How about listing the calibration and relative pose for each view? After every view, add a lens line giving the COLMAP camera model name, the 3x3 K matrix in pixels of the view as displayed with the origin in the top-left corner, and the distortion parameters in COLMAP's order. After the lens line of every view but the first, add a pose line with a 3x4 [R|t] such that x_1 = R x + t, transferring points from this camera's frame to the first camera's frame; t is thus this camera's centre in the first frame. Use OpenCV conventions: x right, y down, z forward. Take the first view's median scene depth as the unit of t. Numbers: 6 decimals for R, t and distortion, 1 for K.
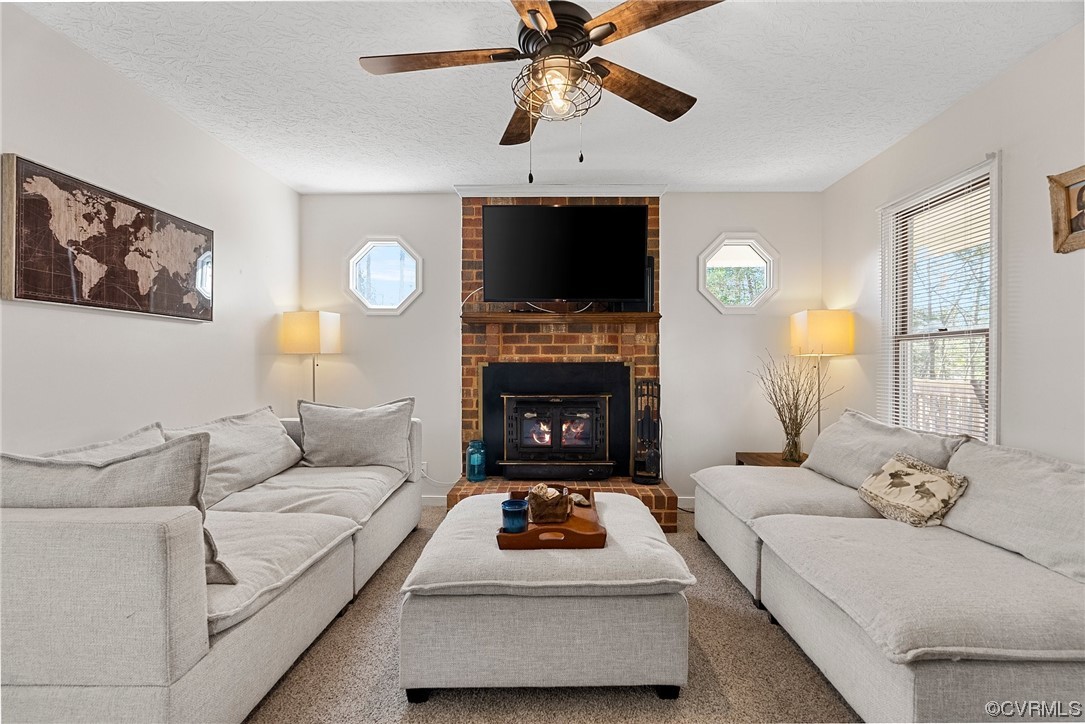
lens RADIAL K [[495.7, 0, 542.5], [0, 495.7, 362.0], [0, 0, 1]] dist [-0.001772, -0.000372]
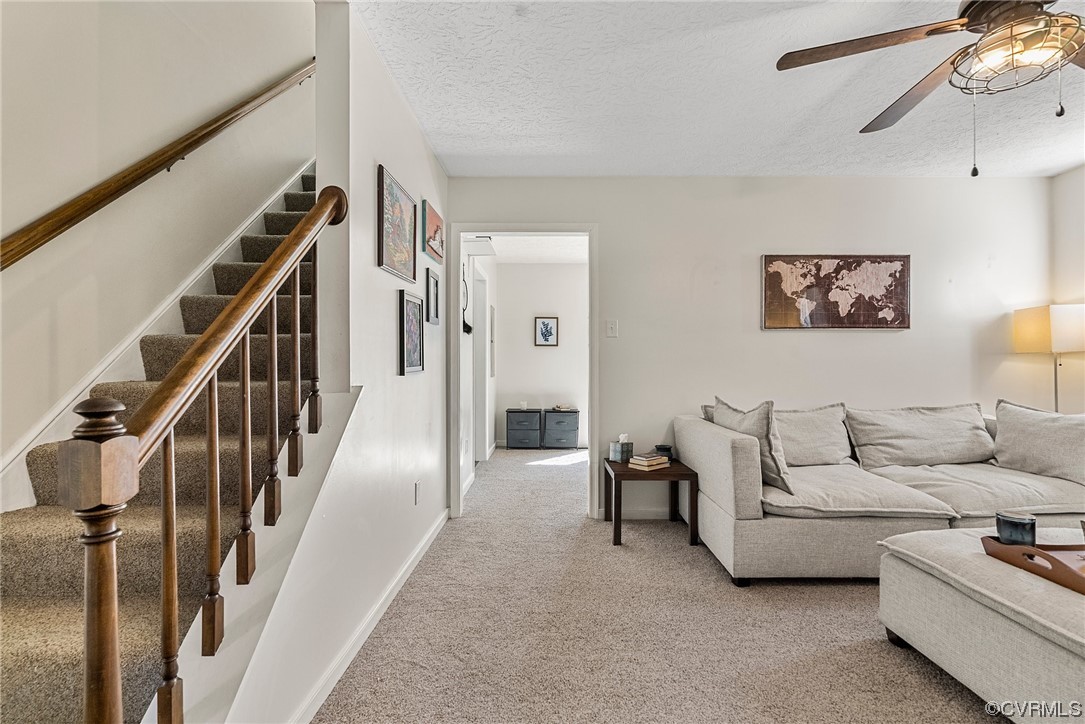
lens RADIAL K [[495.7, 0, 542.5], [0, 495.7, 362.0], [0, 0, 1]] dist [-0.001772, -0.000372]
pose [[-0.004917, -0.006421, -0.999967, 0.685686], [0.001535, 0.999978, -0.006428, 0.008629], [0.999987, -0.001567, -0.004907, 0.113565]]
